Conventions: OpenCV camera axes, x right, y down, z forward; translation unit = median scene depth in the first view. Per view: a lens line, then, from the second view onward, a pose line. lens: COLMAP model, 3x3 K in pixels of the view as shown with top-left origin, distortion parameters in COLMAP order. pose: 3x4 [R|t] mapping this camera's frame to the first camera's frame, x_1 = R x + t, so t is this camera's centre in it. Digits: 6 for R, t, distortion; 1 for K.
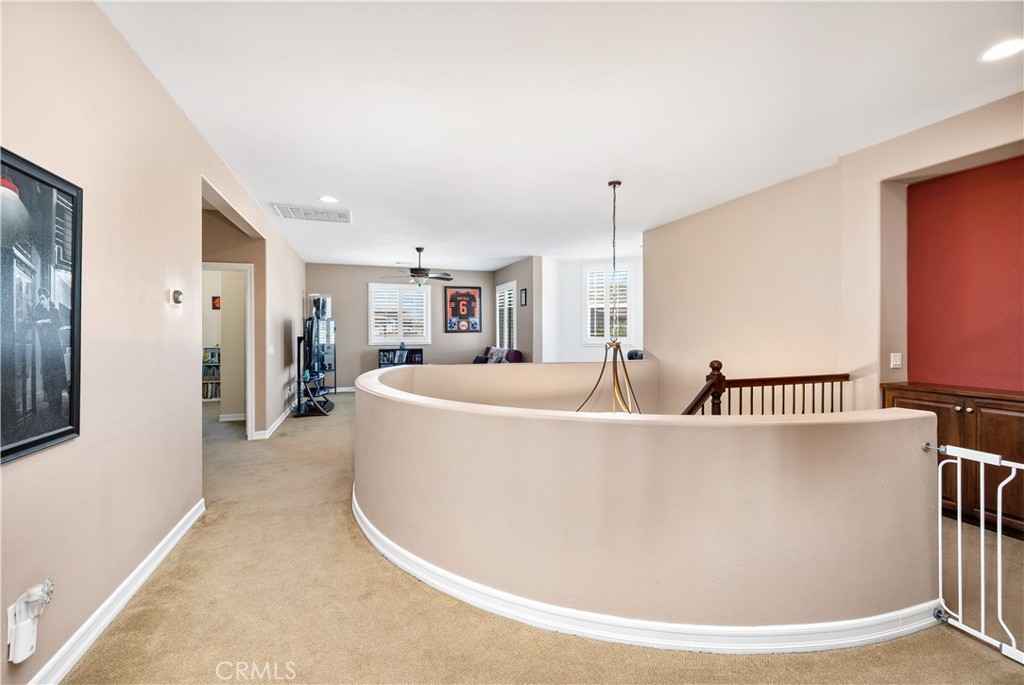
lens RADIAL K [[402.7, 0, 513.7], [0, 402.7, 333.9], [0, 0, 1]] dist [0.000132, 0.000041]
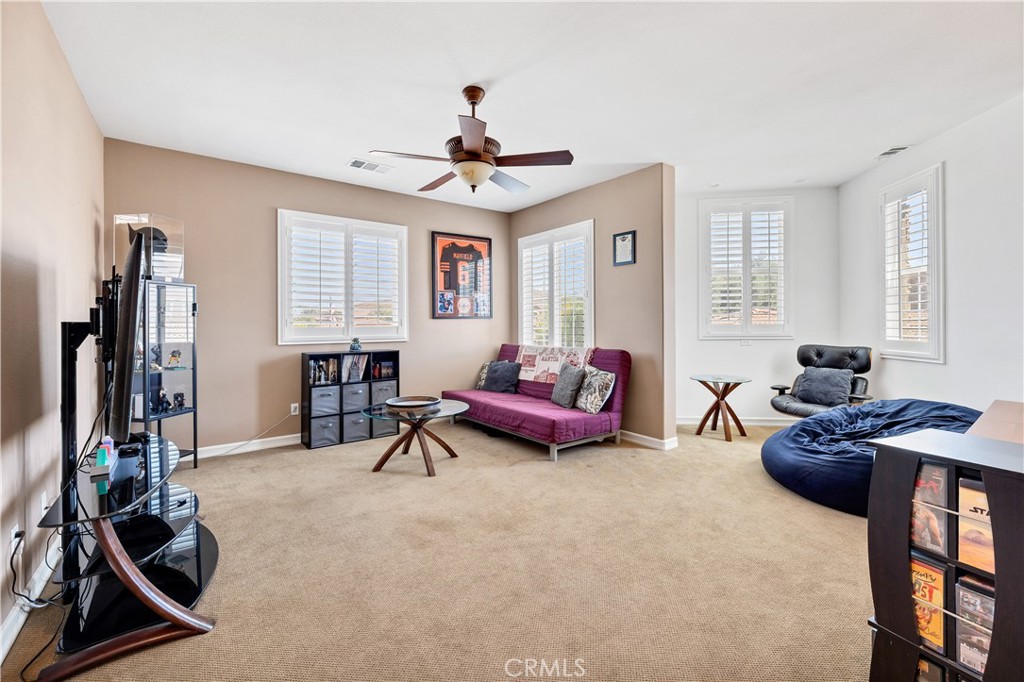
lens RADIAL K [[420.1, 0, 513.2], [0, 420.1, 323.9], [0, 0, 1]] dist [-0.000643, -0.000171]
pose [[0.957473, -0.001647, 0.288517, -0.240782], [0.004168, 0.999958, -0.008122, 0.008534], [-0.288492, 0.008979, 0.957440, 0.468948]]
